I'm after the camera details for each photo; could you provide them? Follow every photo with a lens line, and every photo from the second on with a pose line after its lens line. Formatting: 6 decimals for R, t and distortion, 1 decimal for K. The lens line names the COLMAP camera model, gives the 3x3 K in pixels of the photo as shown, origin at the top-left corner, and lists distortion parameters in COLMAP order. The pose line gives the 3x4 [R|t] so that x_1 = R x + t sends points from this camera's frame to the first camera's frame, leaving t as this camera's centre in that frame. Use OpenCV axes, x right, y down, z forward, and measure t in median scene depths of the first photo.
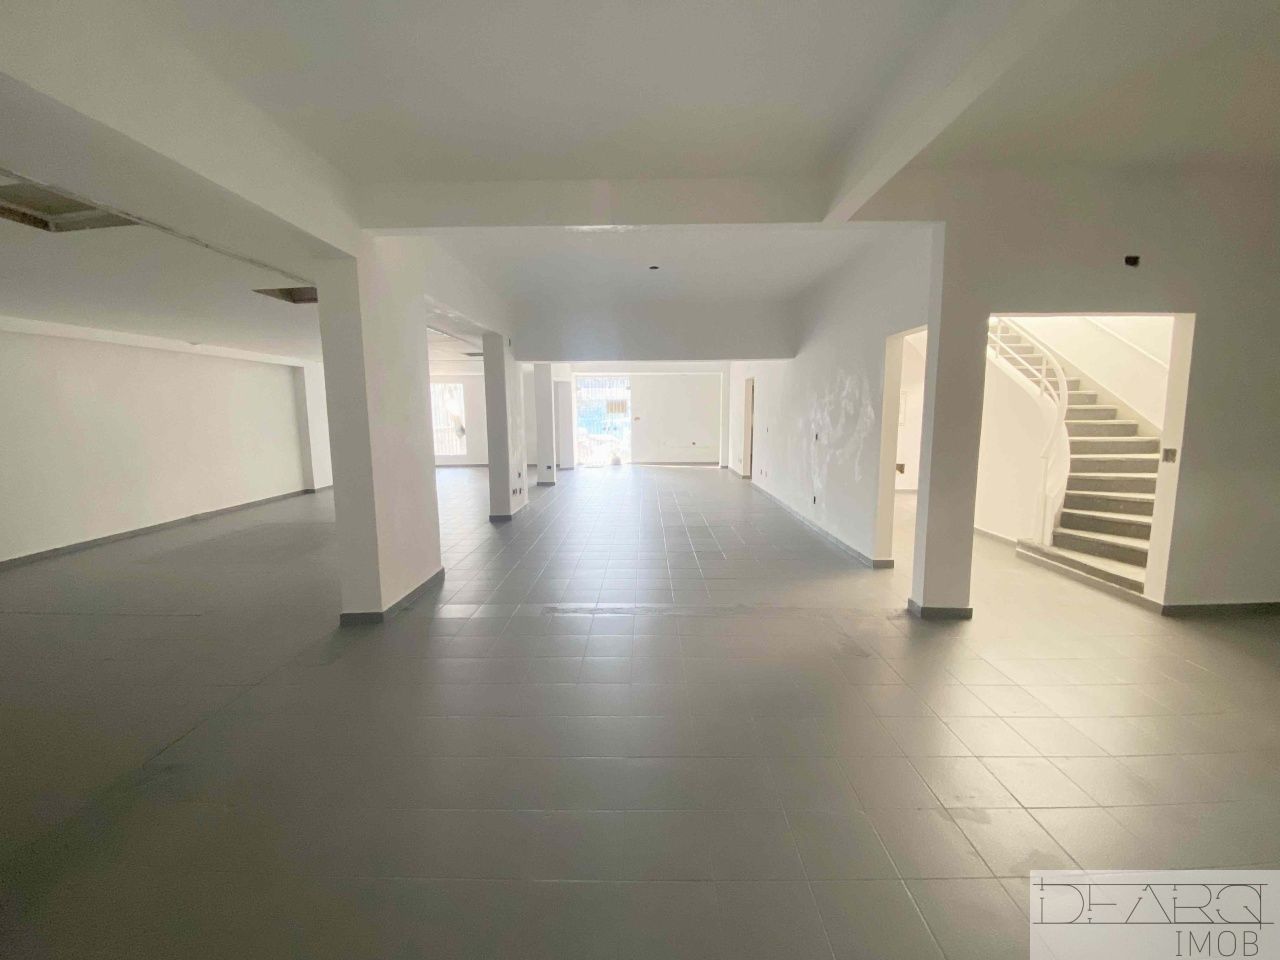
lens RADIAL K [[518.5, 0, 640.0], [0, 518.5, 480.0], [0, 0, 1]] dist [0.001406, -0.000024]
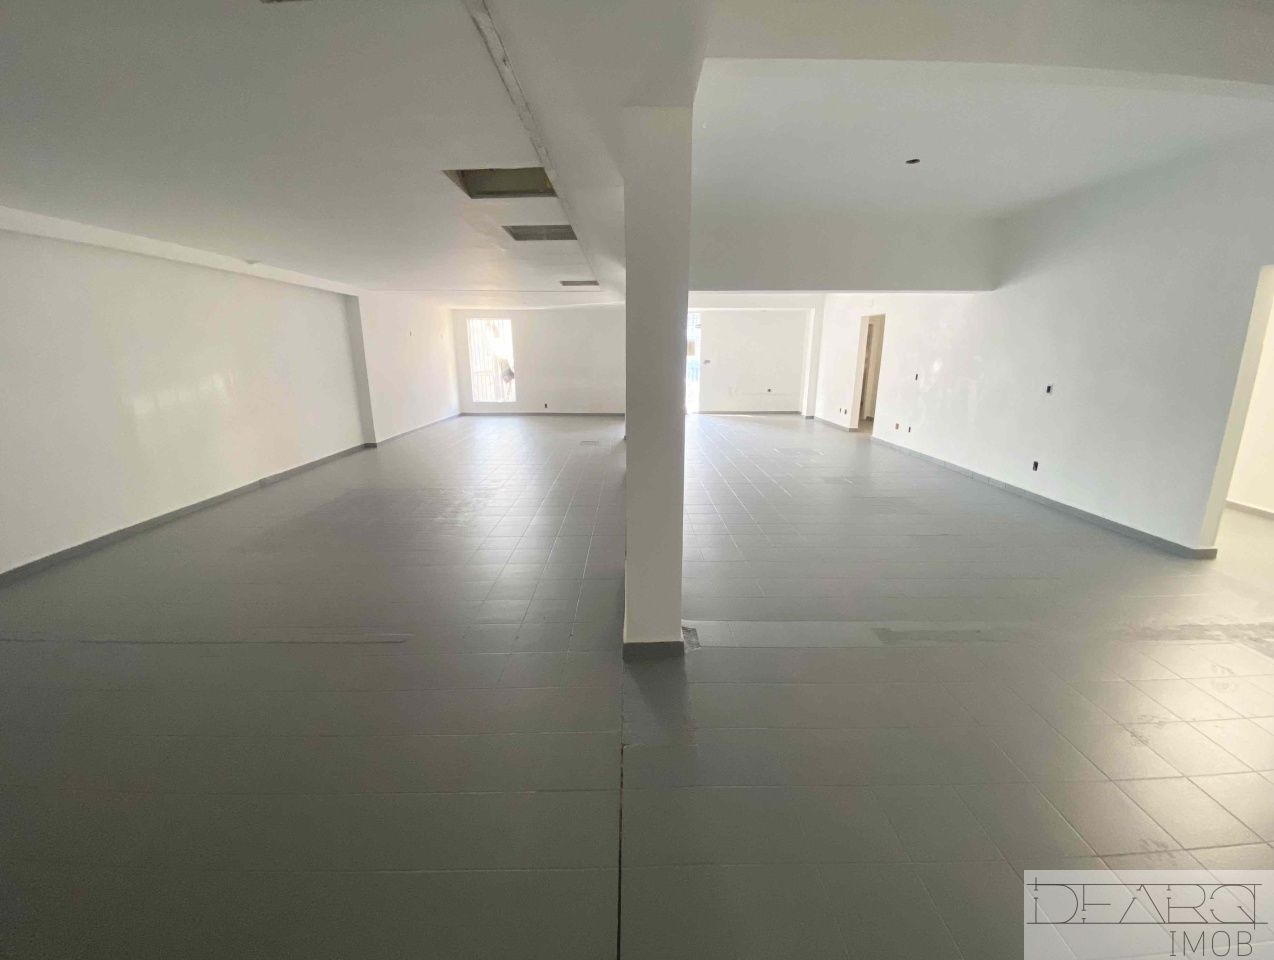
lens RADIAL K [[528.9, 0, 637.0], [0, 528.9, 480.0], [0, 0, 1]] dist [0.015547, -0.000069]
pose [[0.999648, 0.001852, 0.026463, -0.220505], [-0.004654, 0.994333, 0.106204, -0.017805], [-0.026116, -0.106290, 0.993992, 0.110206]]
